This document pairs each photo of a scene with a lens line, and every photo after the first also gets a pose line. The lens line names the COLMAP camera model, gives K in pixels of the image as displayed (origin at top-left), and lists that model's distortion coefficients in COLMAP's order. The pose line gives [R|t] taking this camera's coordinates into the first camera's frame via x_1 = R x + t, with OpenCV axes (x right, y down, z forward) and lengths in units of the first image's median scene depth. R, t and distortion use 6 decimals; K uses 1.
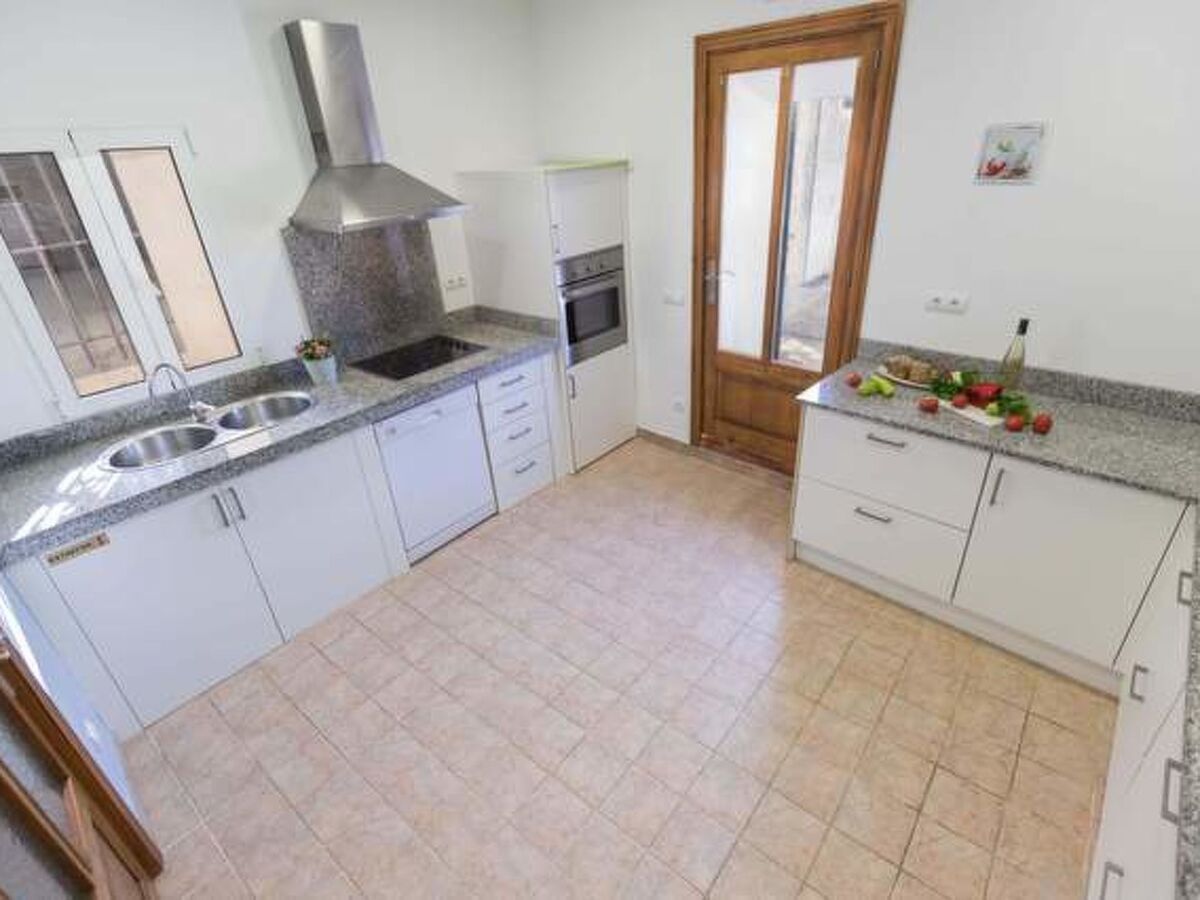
lens RADIAL K [[561.6, 0, 599.0], [0, 561.6, 491.8], [0, 0, 1]] dist [0.000876, 0.000328]
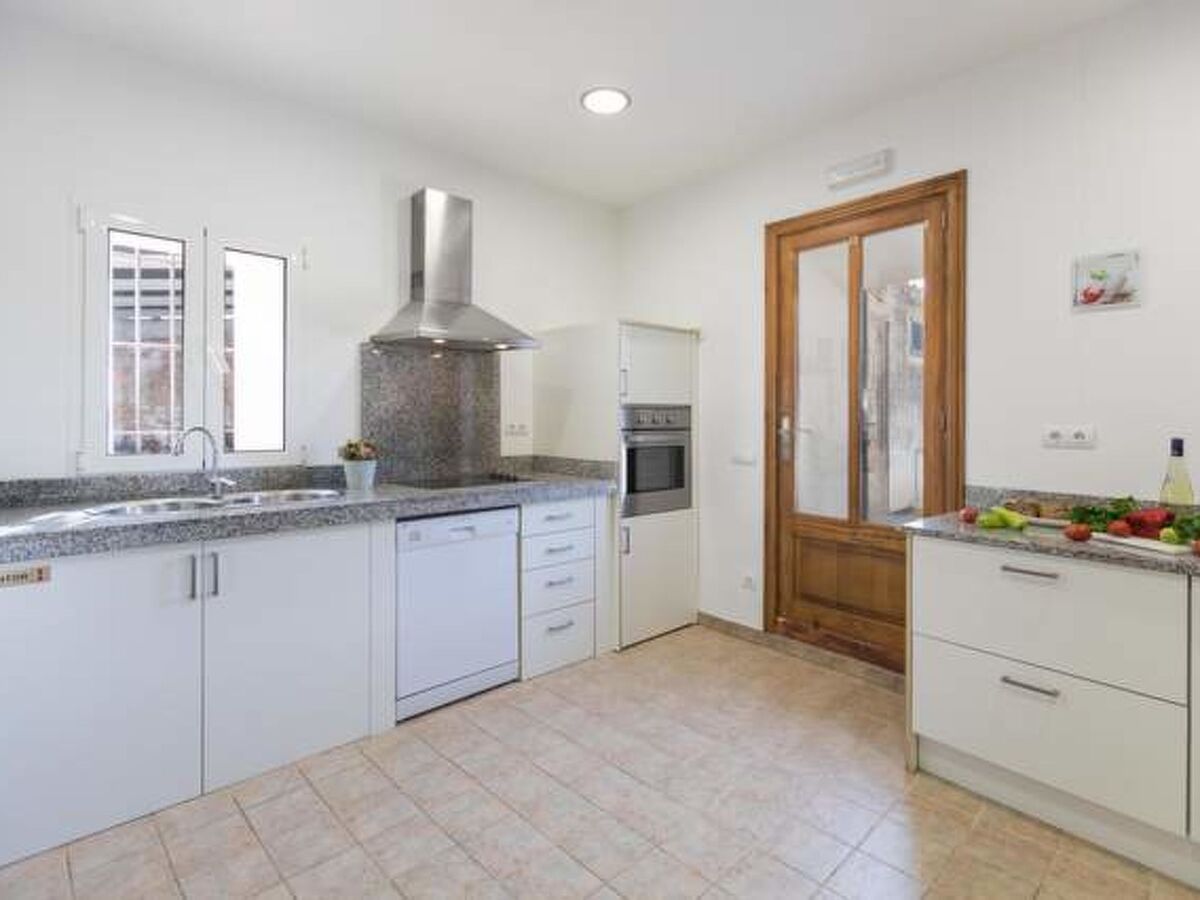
lens RADIAL K [[604.9, 0, 601.8], [0, 604.9, 465.2], [0, 0, 1]] dist [0.001719, -0.000005]
pose [[0.992166, 0.067529, -0.105100, 0.006524], [-0.108002, 0.886486, -0.449976, 0.158055], [0.062784, 0.457802, 0.886834, 0.119136]]
